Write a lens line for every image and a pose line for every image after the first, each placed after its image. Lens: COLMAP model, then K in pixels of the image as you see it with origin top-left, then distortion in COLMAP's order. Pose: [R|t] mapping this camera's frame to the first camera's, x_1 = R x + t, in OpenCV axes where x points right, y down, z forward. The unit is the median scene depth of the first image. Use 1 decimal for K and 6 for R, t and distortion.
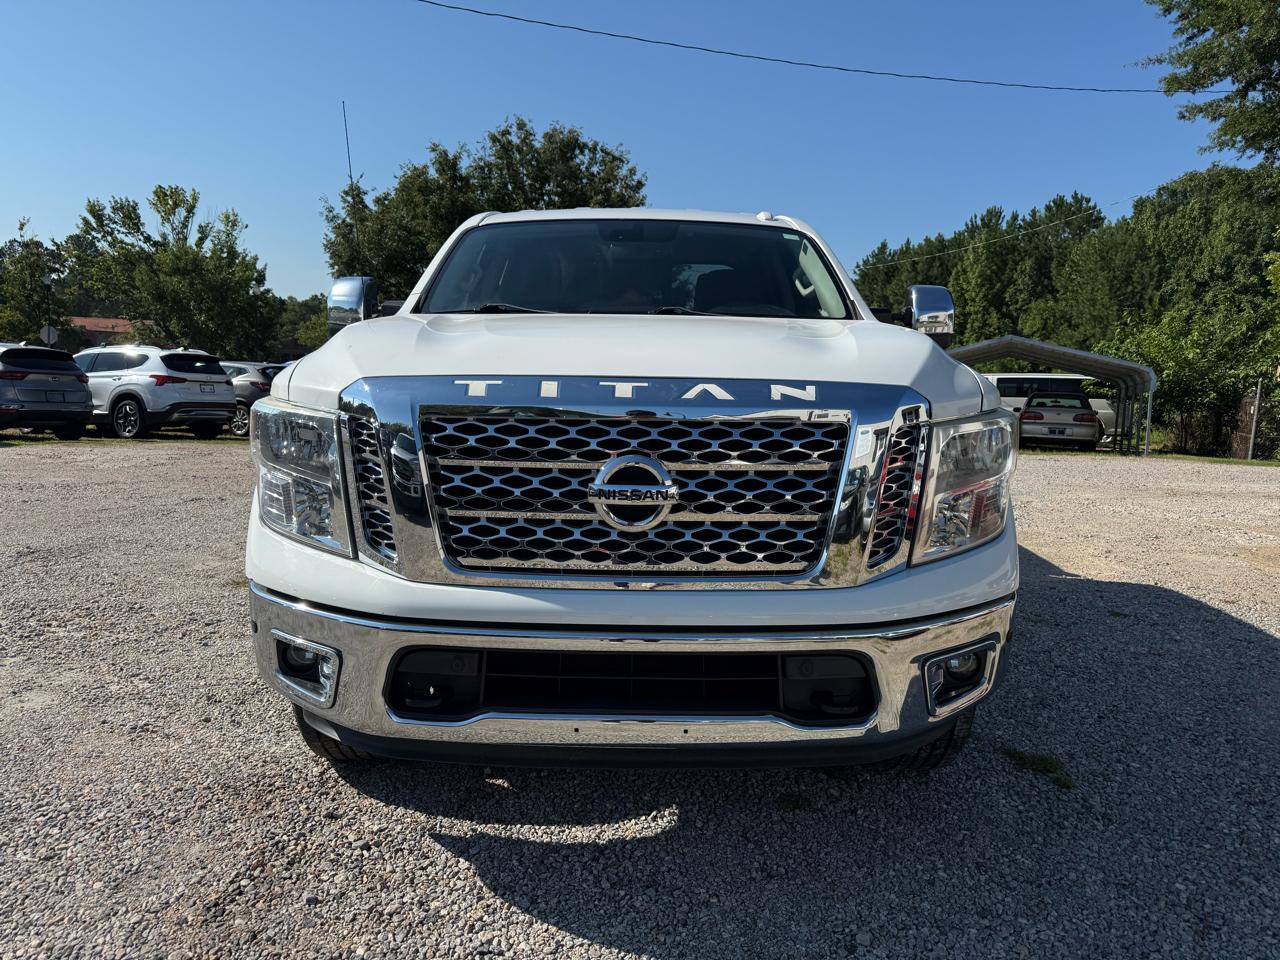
lens RADIAL K [[900.5, 0, 650.5], [0, 900.5, 482.4], [0, 0, 1]] dist [0.028767, -0.035630]
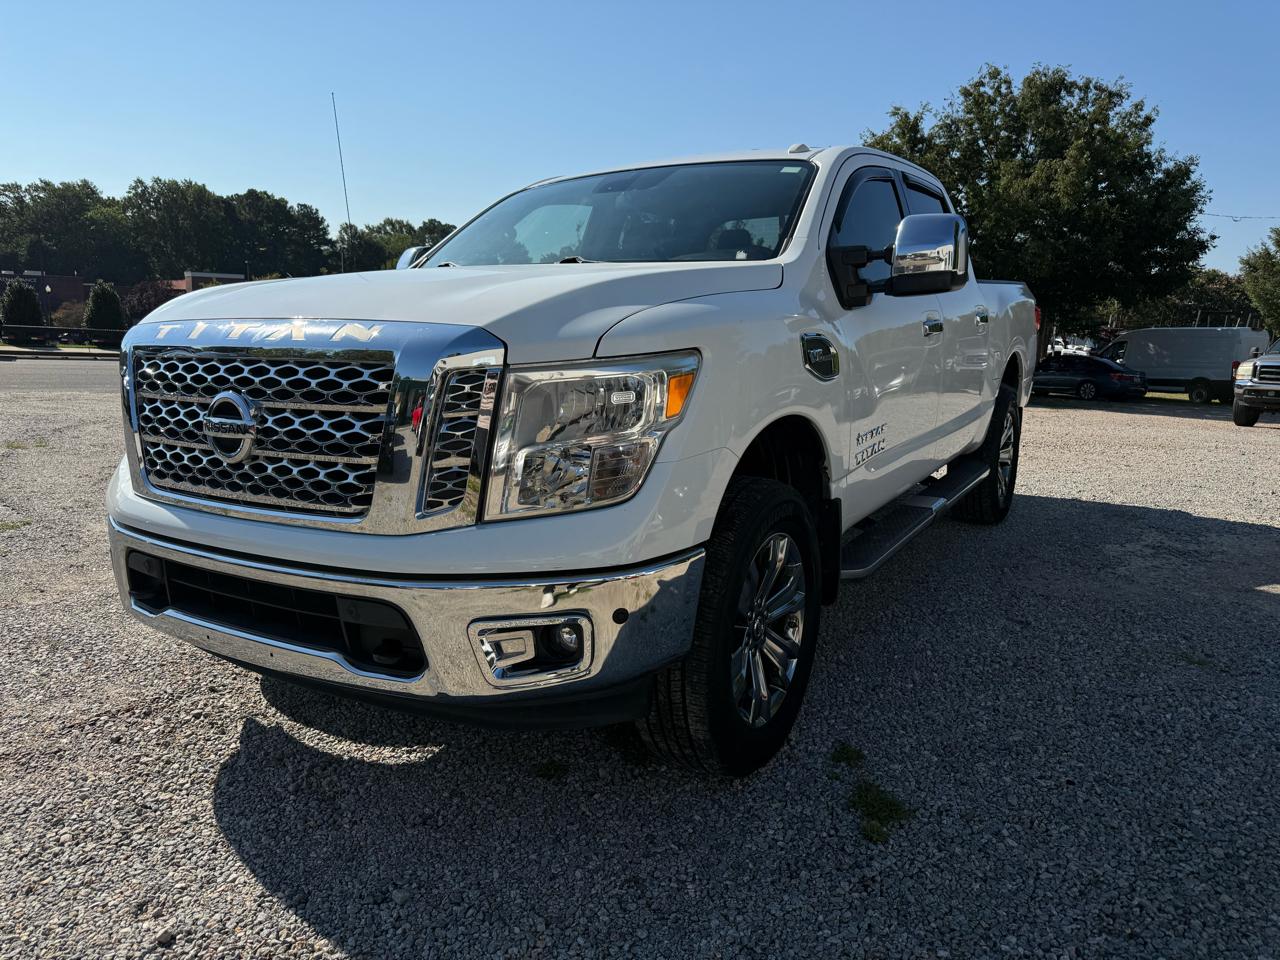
lens RADIAL K [[900.5, 0, 615.9], [0, 900.5, 473.1], [0, 0, 1]] dist [0.028767, -0.035630]
pose [[0.854383, 0.065978, -0.515438, 0.895687], [-0.055710, 0.997820, 0.035381, 0.003400], [0.516649, -0.001514, 0.856196, 0.286906]]
